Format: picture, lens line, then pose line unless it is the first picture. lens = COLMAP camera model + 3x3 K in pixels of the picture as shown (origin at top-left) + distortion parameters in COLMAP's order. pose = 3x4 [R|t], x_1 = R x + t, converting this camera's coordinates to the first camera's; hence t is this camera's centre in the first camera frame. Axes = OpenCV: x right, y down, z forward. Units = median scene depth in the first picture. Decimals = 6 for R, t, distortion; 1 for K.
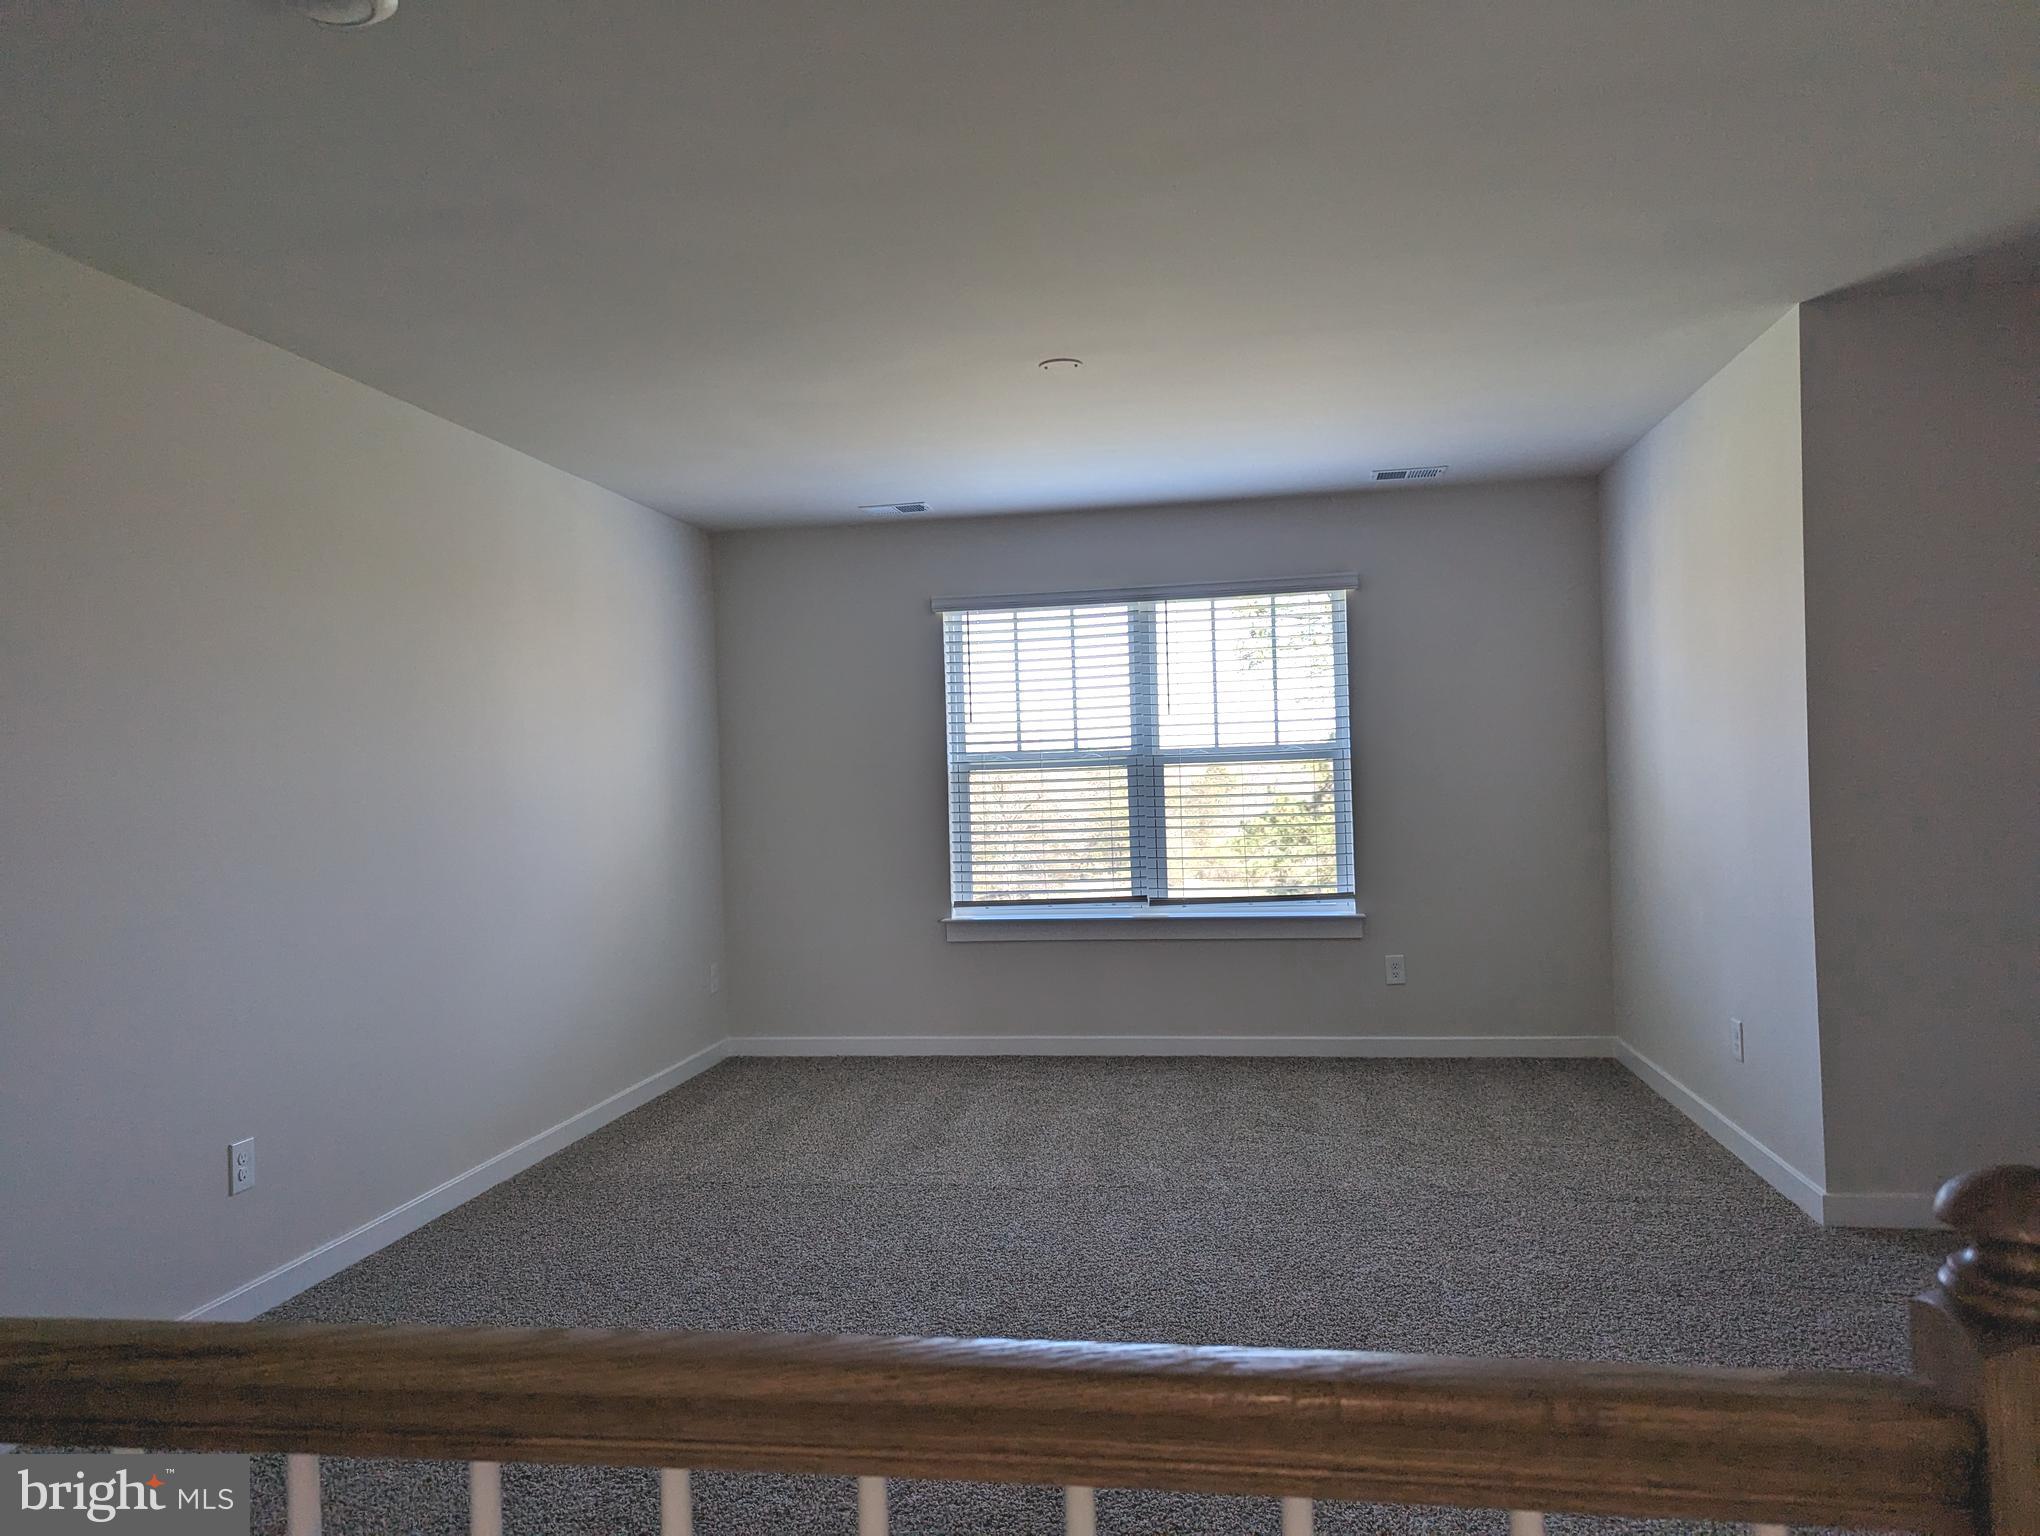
lens RADIAL K [[1440.3, 0, 1020.7], [0, 1440.3, 765.3], [0, 0, 1]] dist [0.041839, -0.032001]
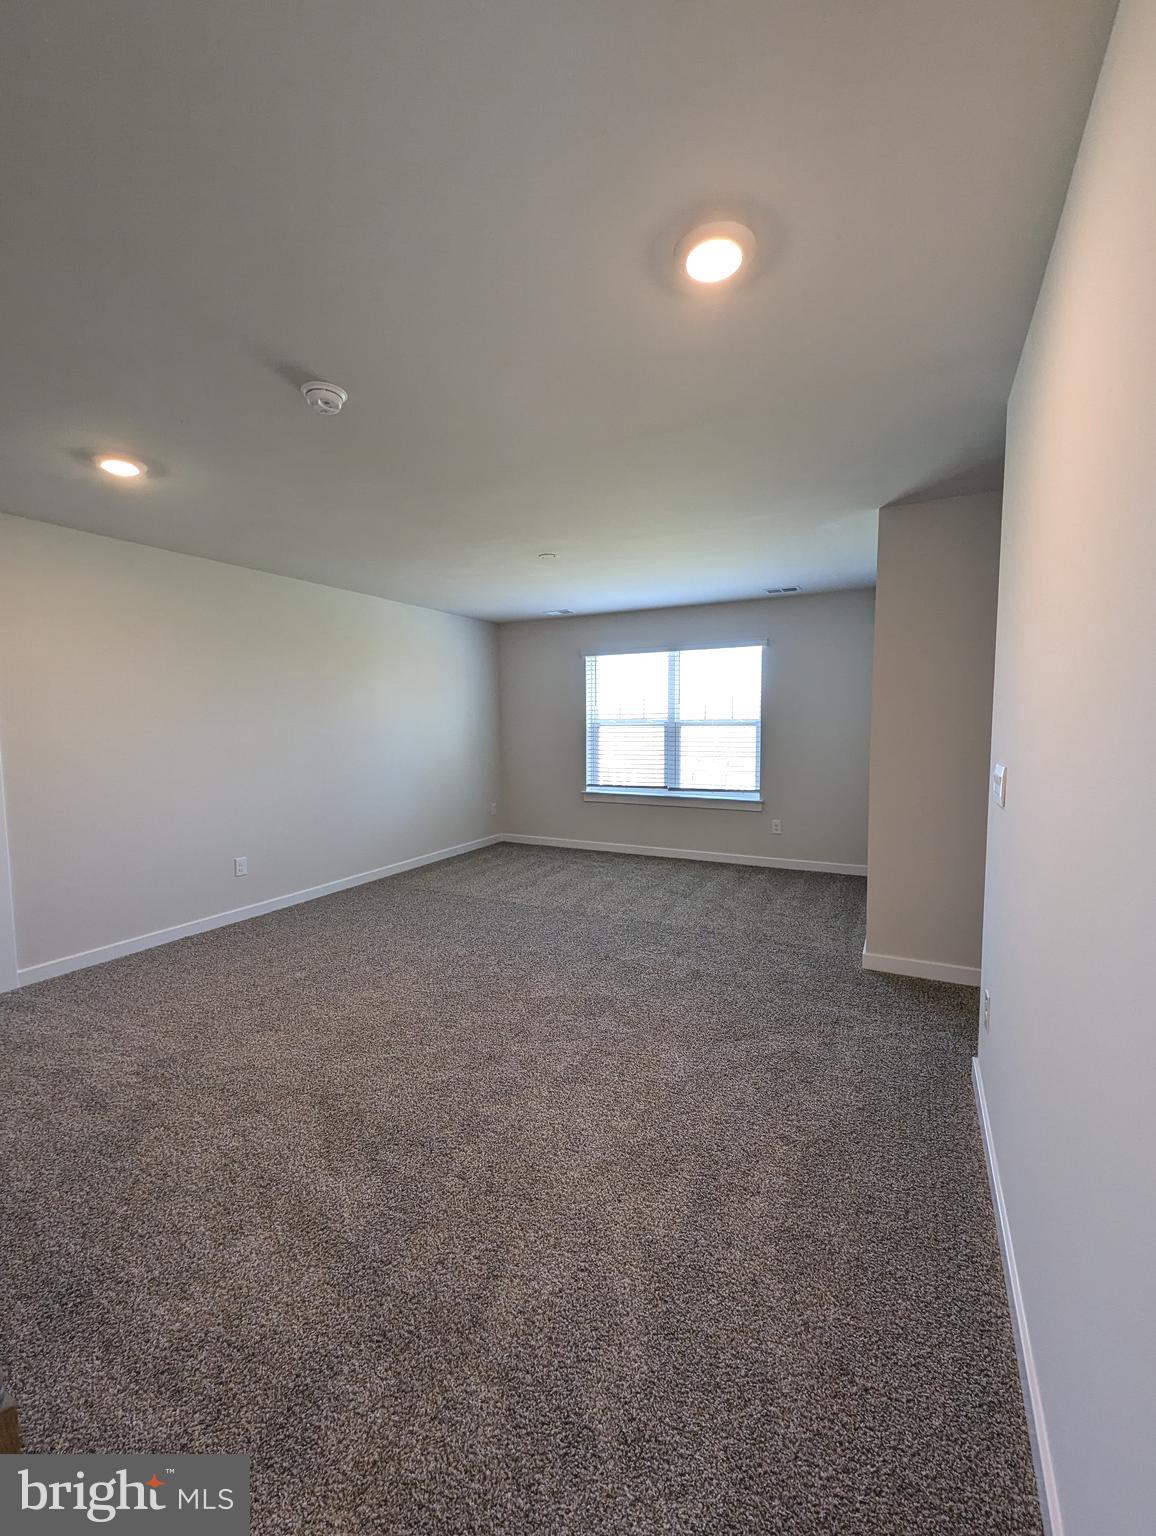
lens RADIAL K [[644.2, 0, 577.8], [0, 644.2, 769.4], [0, 0, 1]] dist [-0.000281, 0.000934]
pose [[0.949586, 0.047705, -0.309857, 0.261019], [-0.020133, 0.995594, 0.091580, -0.022768], [0.312860, -0.080725, 0.946362, 0.021182]]
